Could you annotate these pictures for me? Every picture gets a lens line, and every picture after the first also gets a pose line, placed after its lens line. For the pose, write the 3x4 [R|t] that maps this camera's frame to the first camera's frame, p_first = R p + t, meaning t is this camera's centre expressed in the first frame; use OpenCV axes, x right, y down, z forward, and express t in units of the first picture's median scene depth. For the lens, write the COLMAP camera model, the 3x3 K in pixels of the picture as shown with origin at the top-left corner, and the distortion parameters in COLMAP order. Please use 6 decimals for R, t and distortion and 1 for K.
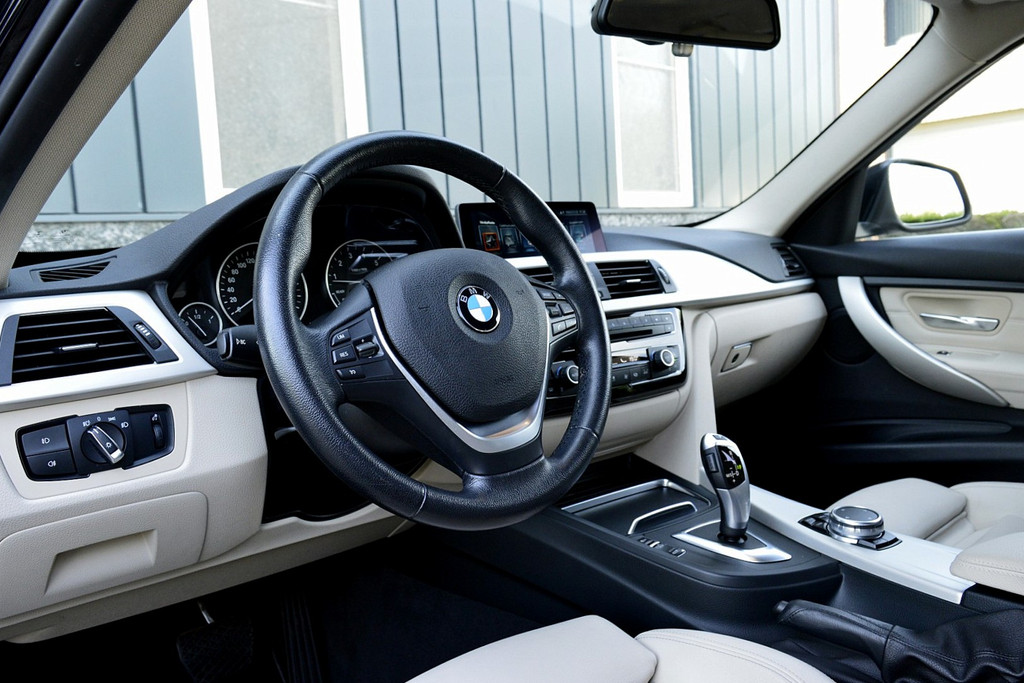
lens RADIAL K [[823.3, 0, 512.1], [0, 823.3, 345.4], [0, 0, 1]] dist [-0.004657, 0.003719]
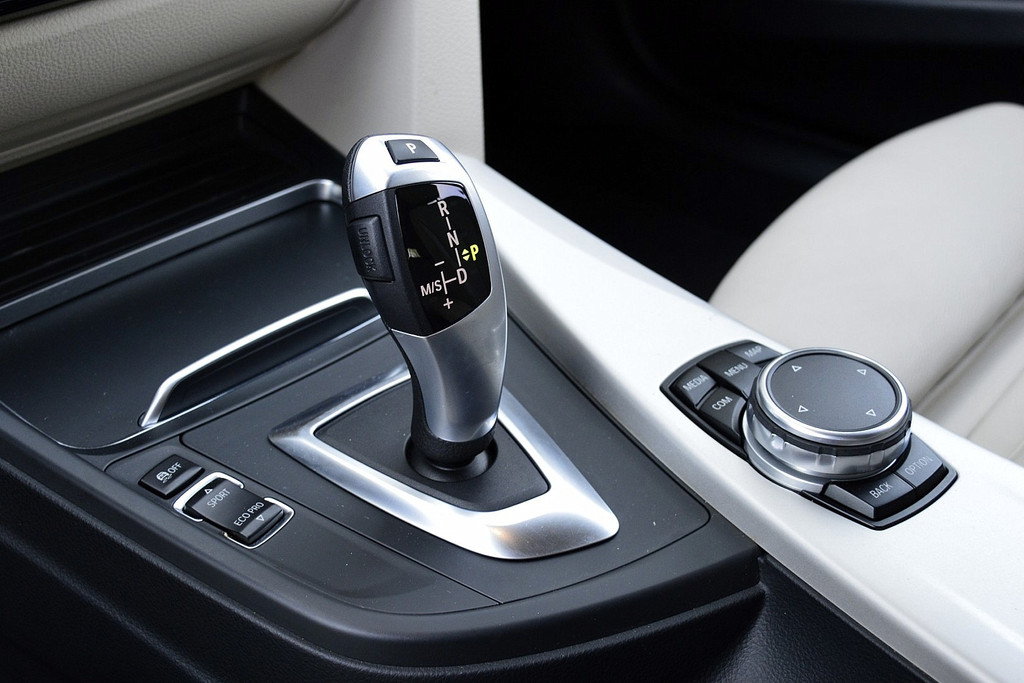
lens RADIAL K [[1436.3, 0, 519.7], [0, 1436.3, 340.4], [0, 0, 1]] dist [-0.058444, 0.000000]
pose [[0.988037, -0.043490, 0.147958, 0.183564], [-0.024747, 0.902268, 0.430465, -0.038124], [-0.152219, -0.428976, 0.890398, 0.448553]]
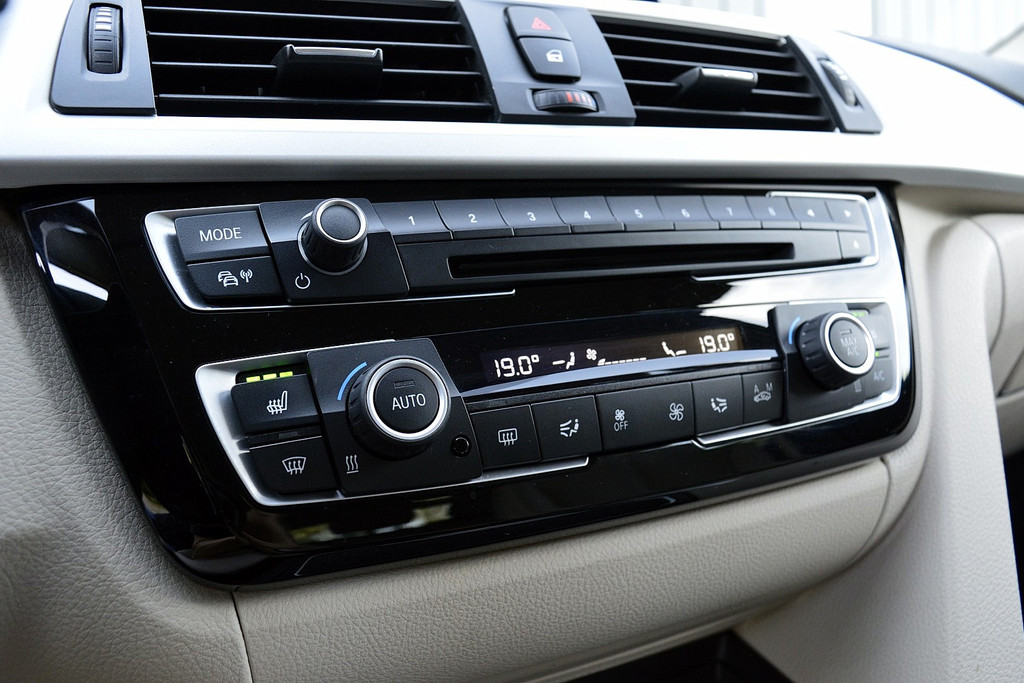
lens RADIAL K [[883.9, 0, 506.6], [0, 883.9, 345.8], [0, 0, 1]] dist [-0.020926, 0.005916]
pose [[0.984934, 0.019868, -0.171787, 0.128855], [-0.021197, 0.999758, -0.005906, 0.019881], [0.171628, 0.009459, 0.985116, 0.702453]]
